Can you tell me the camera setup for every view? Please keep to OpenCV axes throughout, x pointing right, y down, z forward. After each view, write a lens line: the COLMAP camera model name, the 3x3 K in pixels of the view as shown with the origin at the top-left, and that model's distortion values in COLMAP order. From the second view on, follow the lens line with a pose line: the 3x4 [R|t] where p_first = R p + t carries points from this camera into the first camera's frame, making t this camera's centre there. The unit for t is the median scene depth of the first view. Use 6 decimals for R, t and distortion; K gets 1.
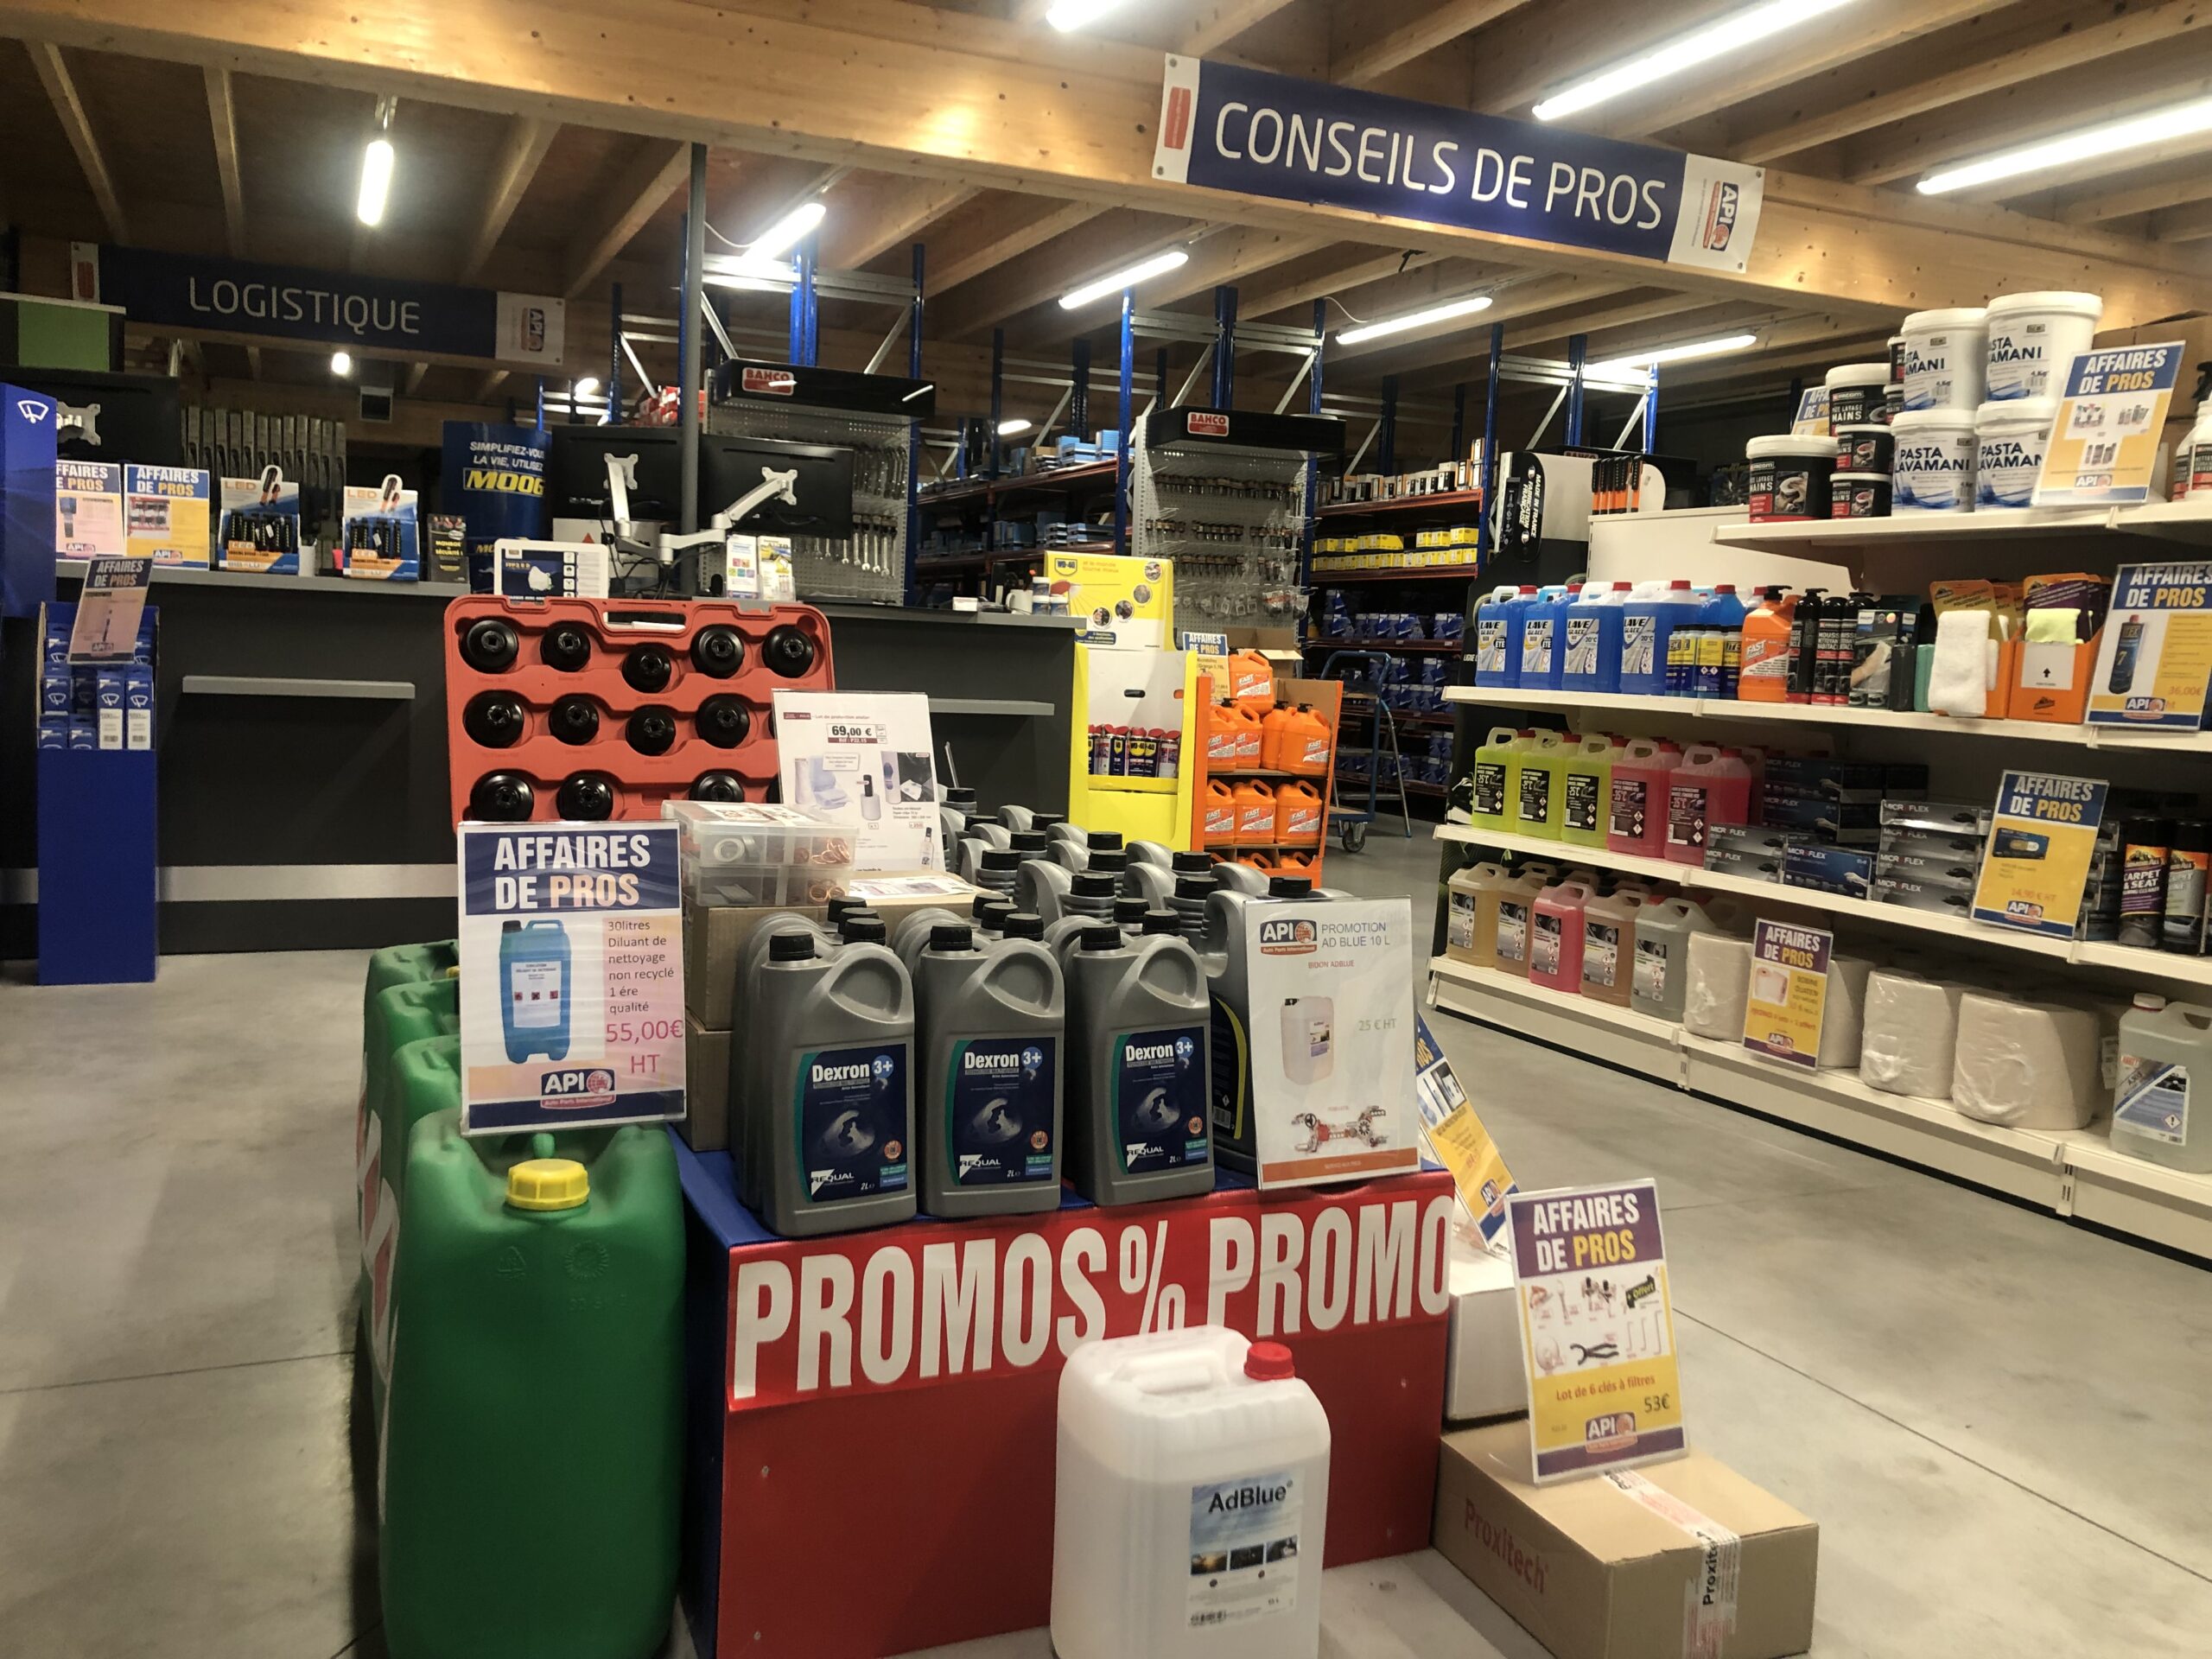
lens RADIAL K [[1761.9, 0, 1106.0], [0, 1761.9, 829.5], [0, 0, 1]] dist [0.006265, -0.004942]
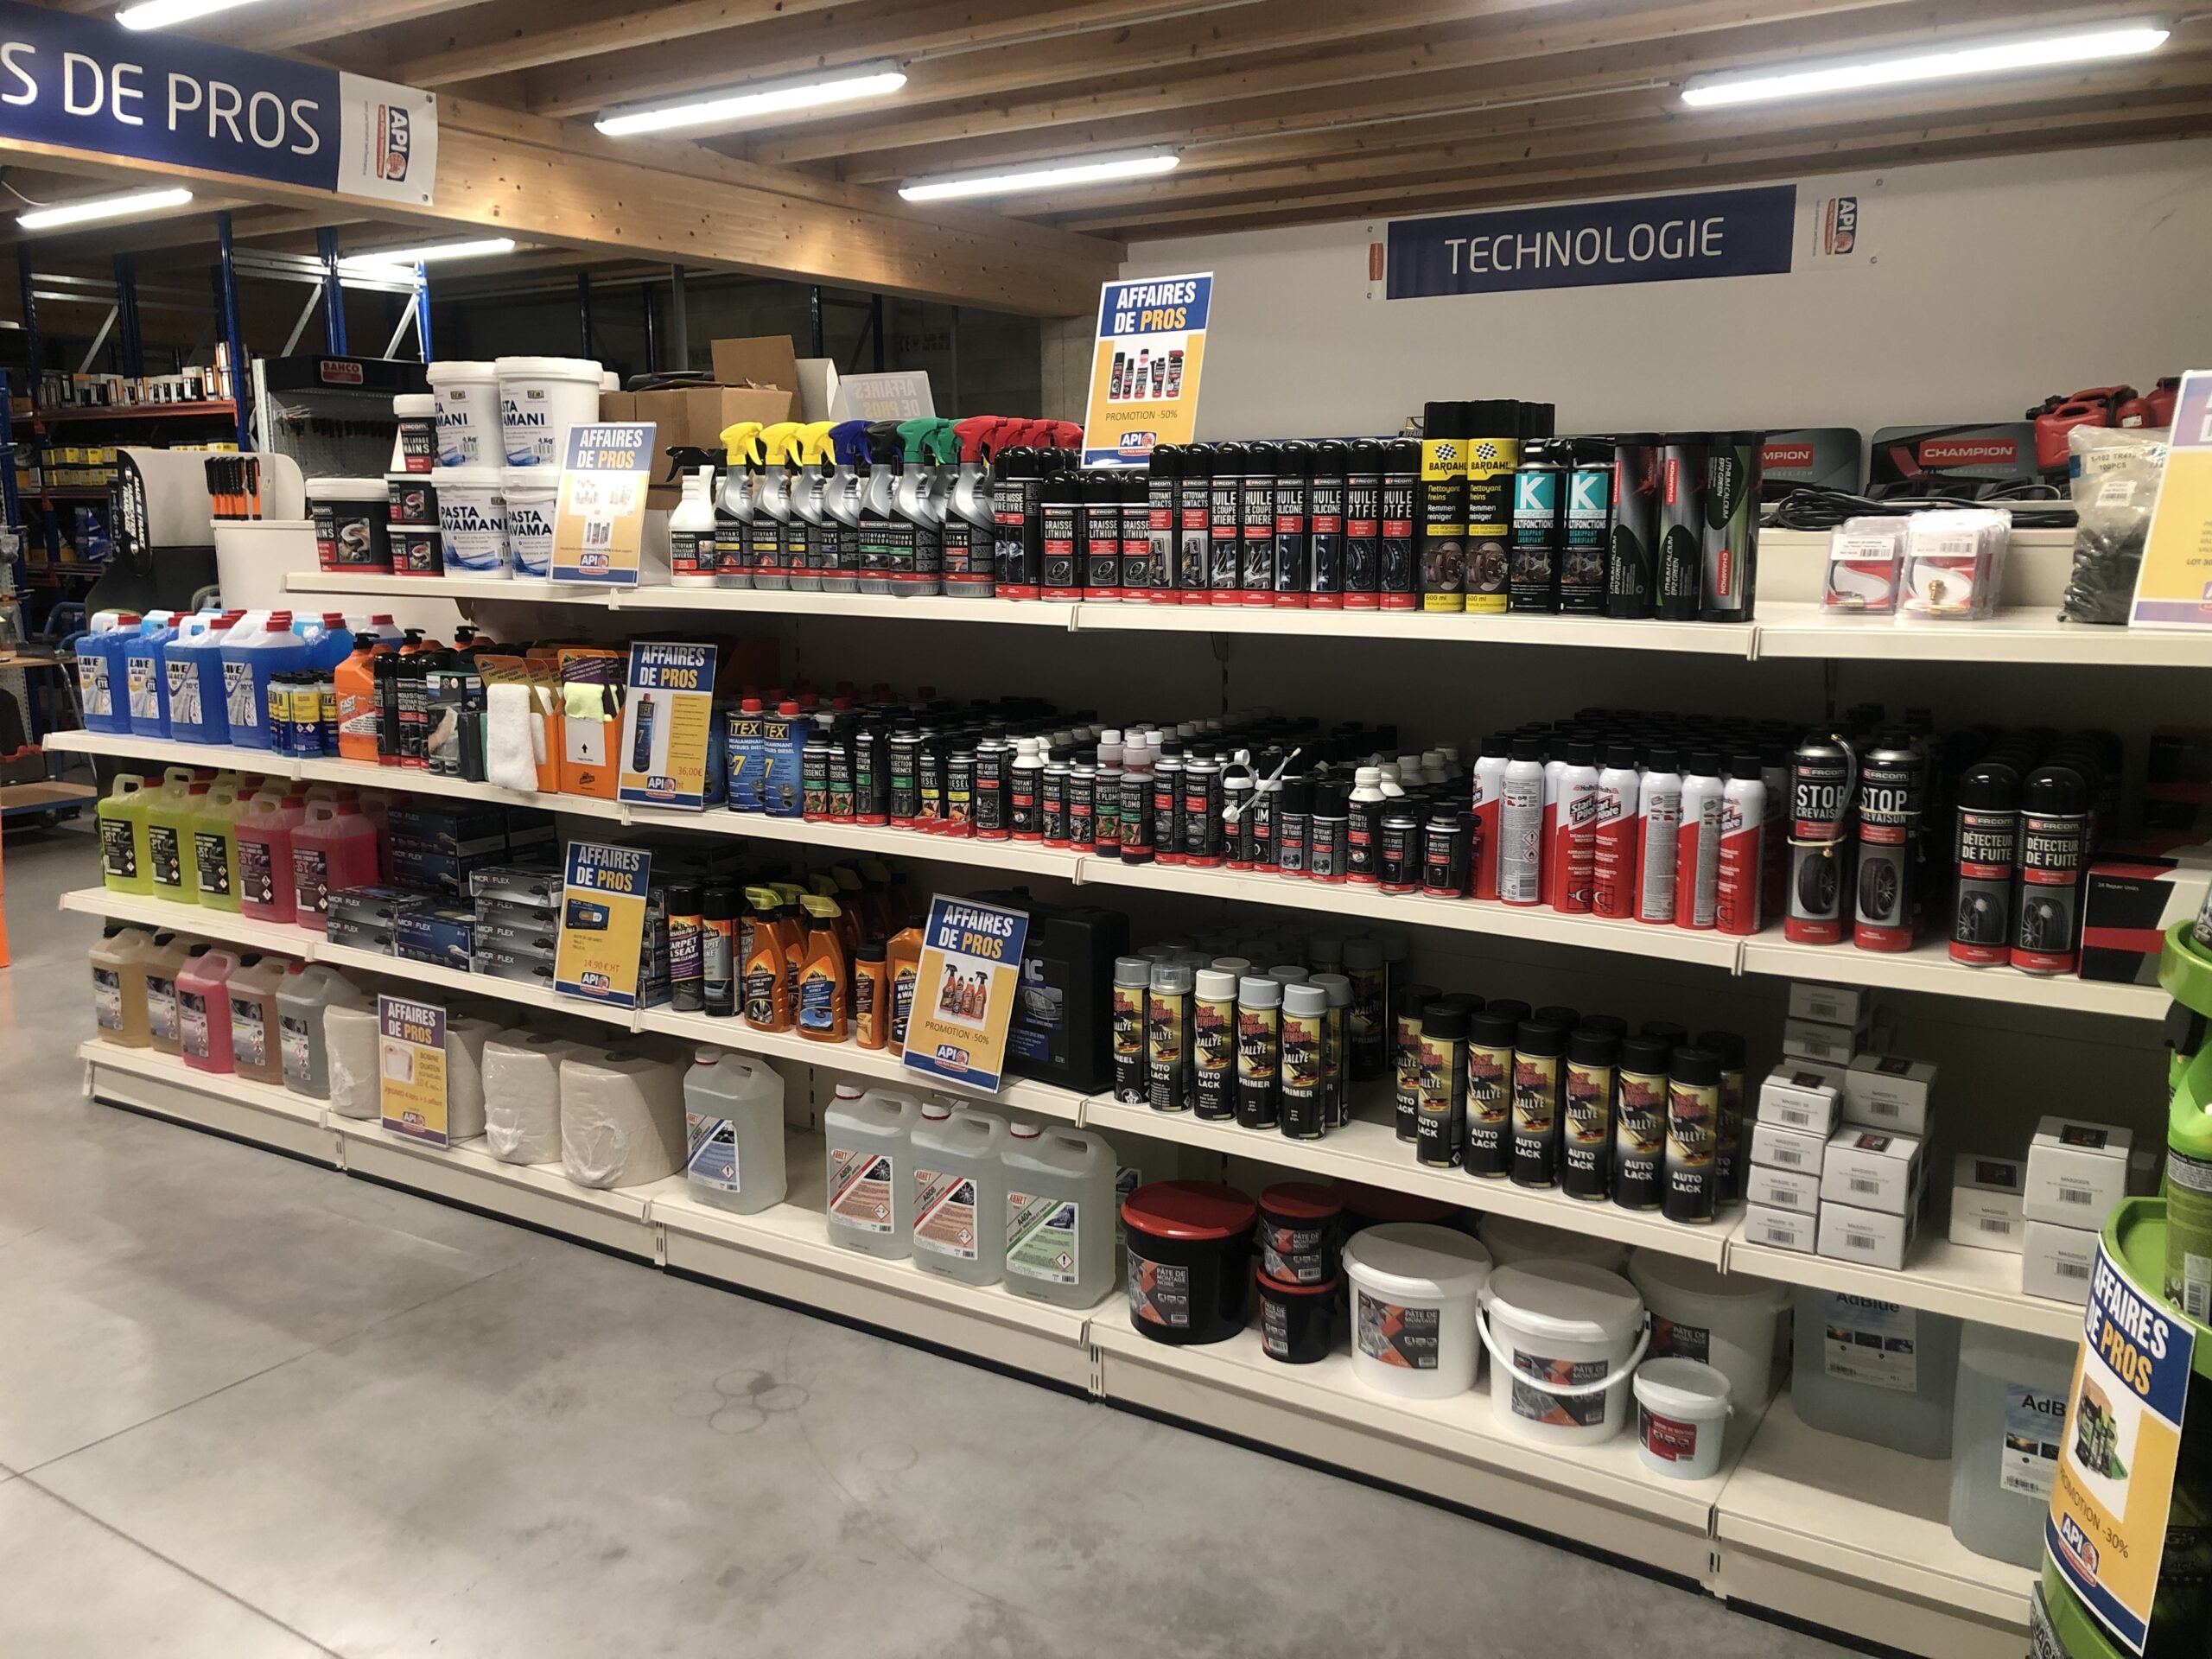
lens RADIAL K [[1761.9, 0, 1106.0], [0, 1761.9, 829.5], [0, 0, 1]] dist [0.006265, -0.004942]
pose [[0.841038, -0.140940, 0.522294, 0.208761], [0.089261, 0.988387, 0.122979, -0.115912], [-0.533562, -0.056810, 0.843851, -0.006504]]
